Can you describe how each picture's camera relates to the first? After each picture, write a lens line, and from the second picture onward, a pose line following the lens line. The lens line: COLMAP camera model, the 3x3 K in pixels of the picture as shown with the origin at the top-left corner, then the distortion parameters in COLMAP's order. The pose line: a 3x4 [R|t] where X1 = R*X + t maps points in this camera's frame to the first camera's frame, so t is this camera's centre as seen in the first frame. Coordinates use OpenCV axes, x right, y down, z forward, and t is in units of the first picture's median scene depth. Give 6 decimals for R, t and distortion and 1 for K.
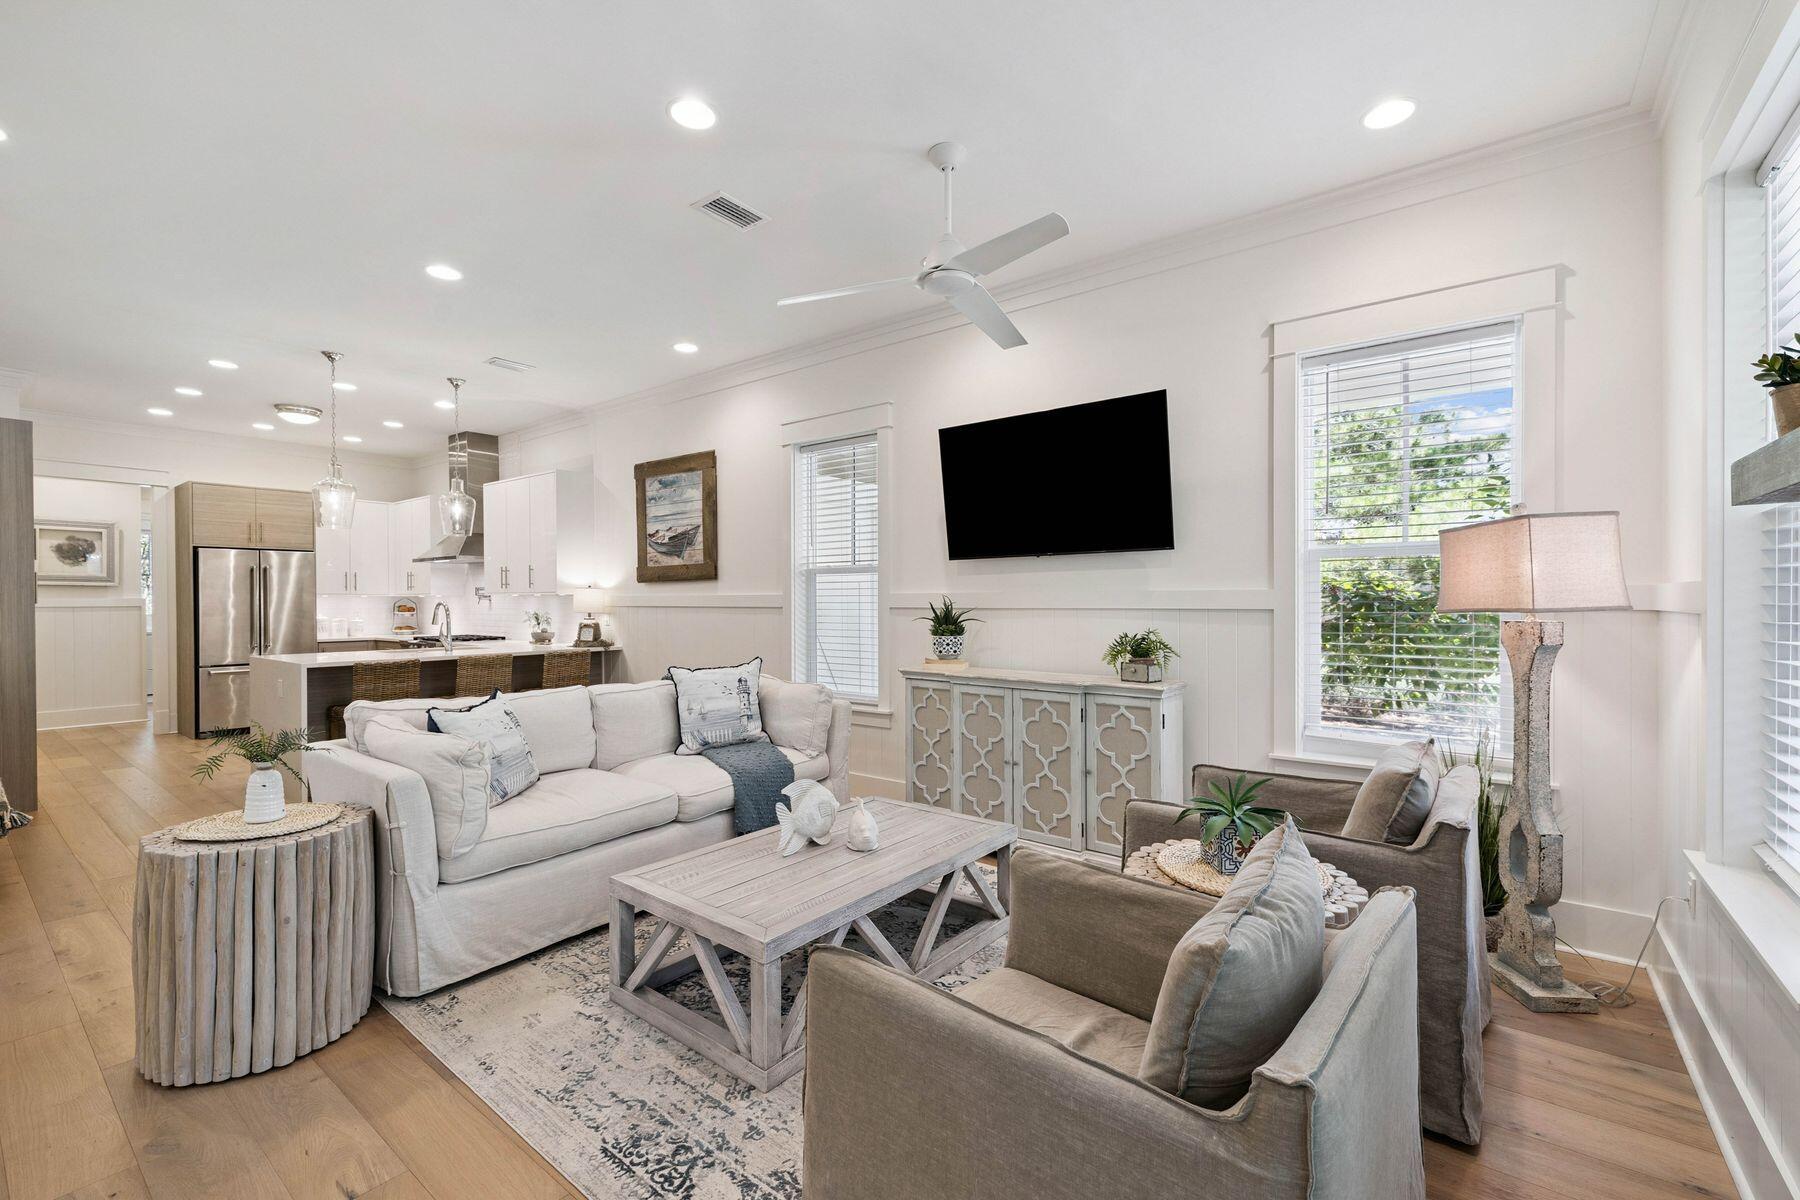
lens RADIAL K [[760.0, 0, 900.0], [0, 760.0, 600.0], [0, 0, 1]] dist [0.000620, 0.000044]
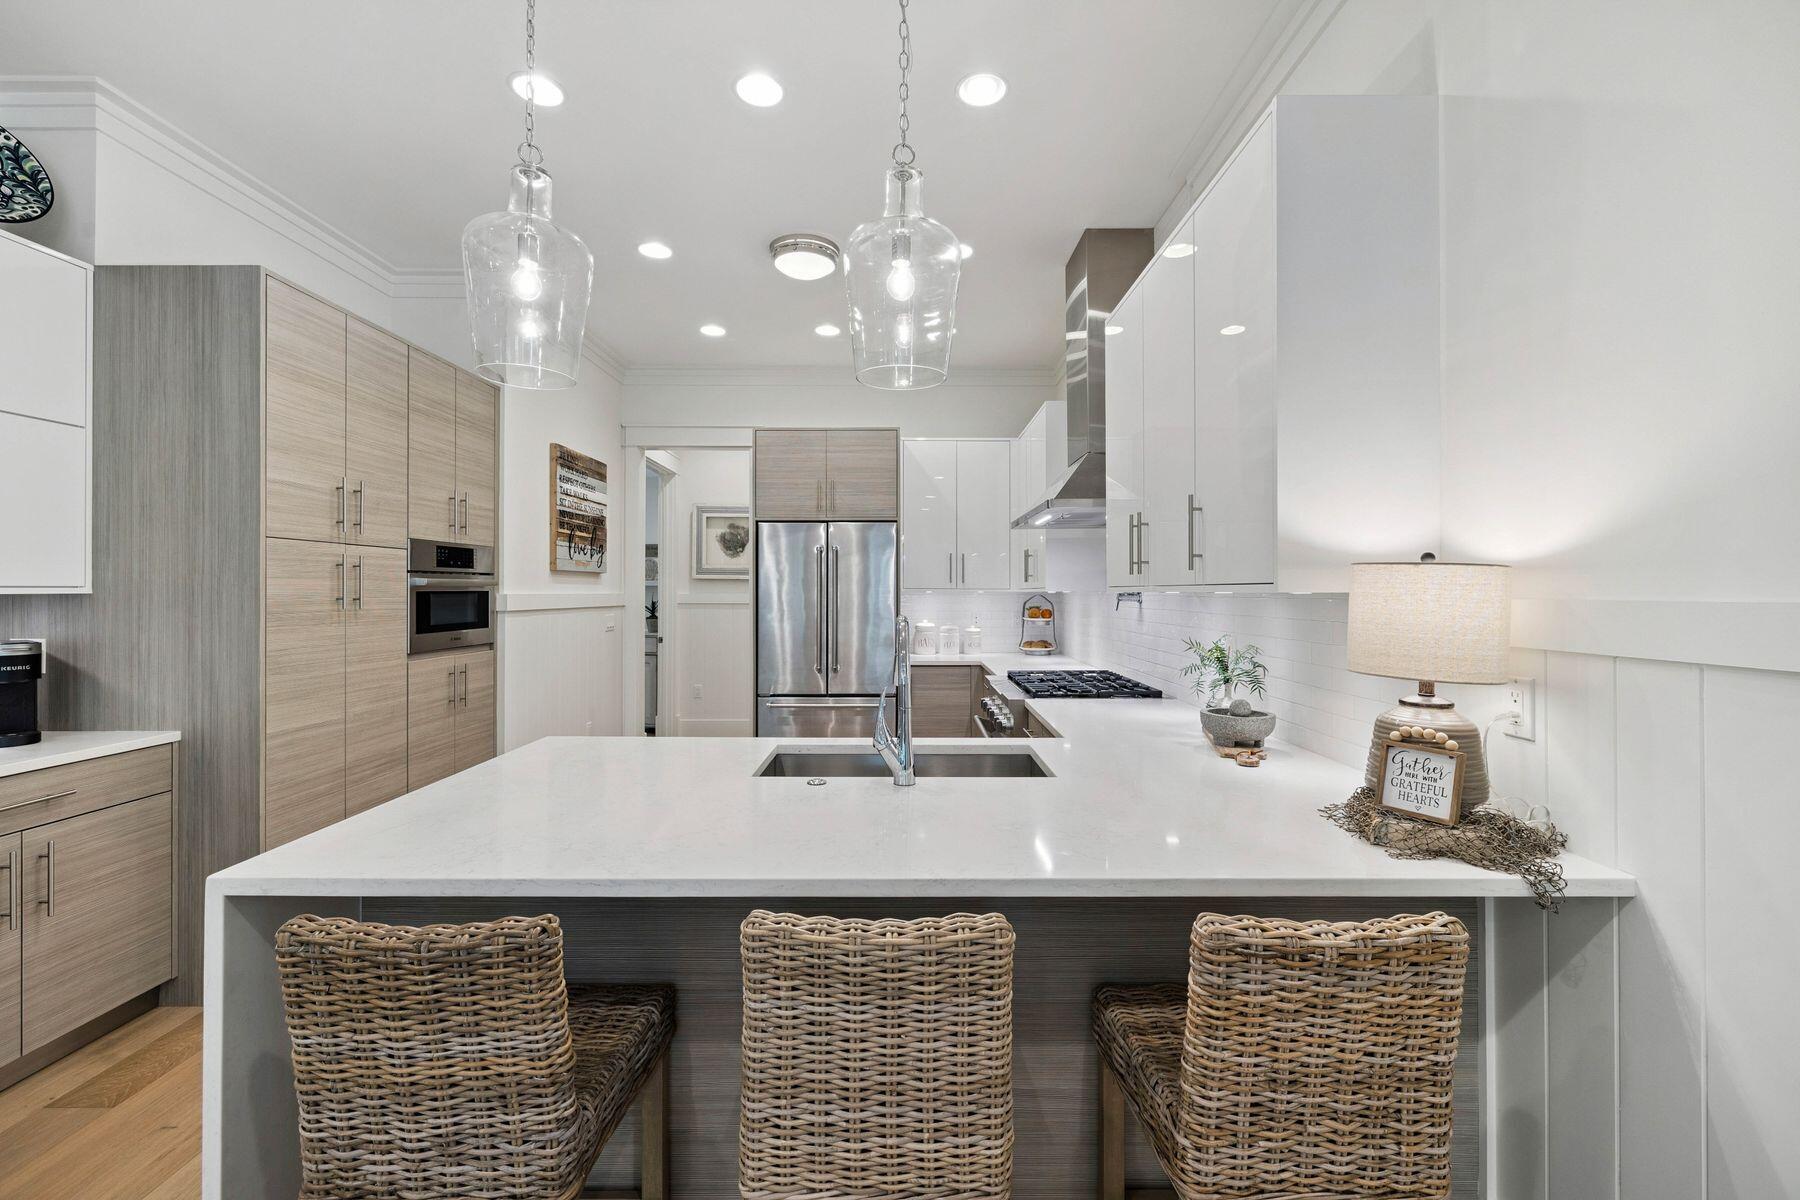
lens RADIAL K [[760.0, 0, 900.0], [0, 760.0, 600.0], [0, 0, 1]] dist [0.000620, 0.000044]
pose [[0.615365, 0.011113, -0.788164, -0.334256], [-0.002331, 0.999922, 0.012279, -0.008167], [0.788239, -0.005718, 0.615343, 0.755376]]
